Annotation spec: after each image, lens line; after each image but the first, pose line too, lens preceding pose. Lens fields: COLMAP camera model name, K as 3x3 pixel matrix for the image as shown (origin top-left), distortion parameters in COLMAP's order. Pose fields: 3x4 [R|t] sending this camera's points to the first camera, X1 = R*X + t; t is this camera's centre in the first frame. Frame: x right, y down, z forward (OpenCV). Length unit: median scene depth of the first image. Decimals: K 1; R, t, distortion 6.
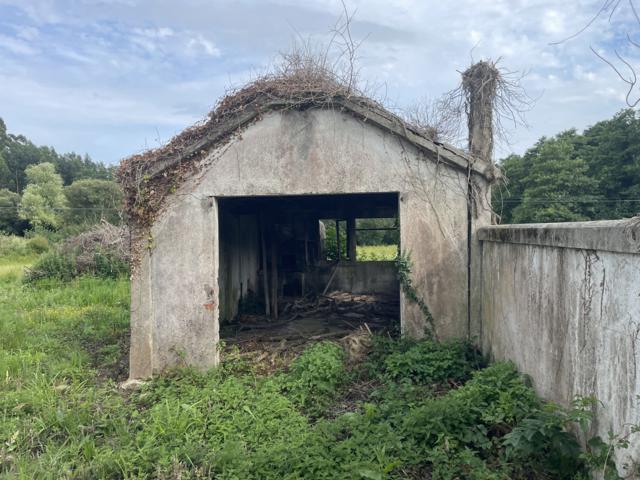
lens RADIAL K [[490.1, 0, 323.0], [0, 490.1, 233.9], [0, 0, 1]] dist [0.070594, -0.078389]
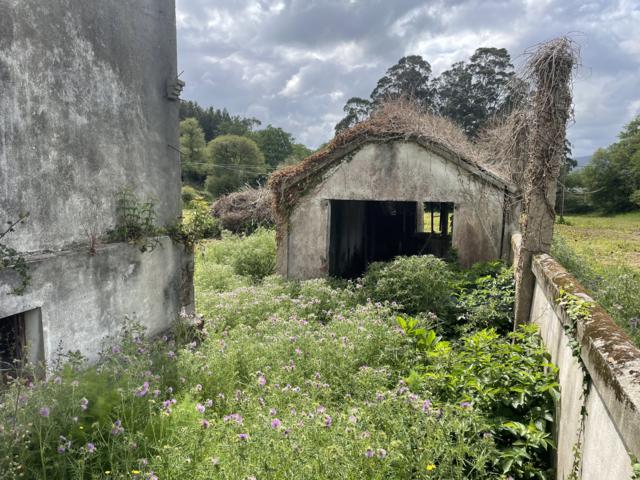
lens RADIAL K [[490.1, 0, 320.3], [0, 490.1, 240.4], [0, 0, 1]] dist [0.070594, -0.078389]
pose [[0.968577, 0.066411, -0.239685, 0.128293], [-0.039492, 0.992532, 0.115418, -0.124840], [0.245560, -0.102325, 0.963966, -0.494308]]
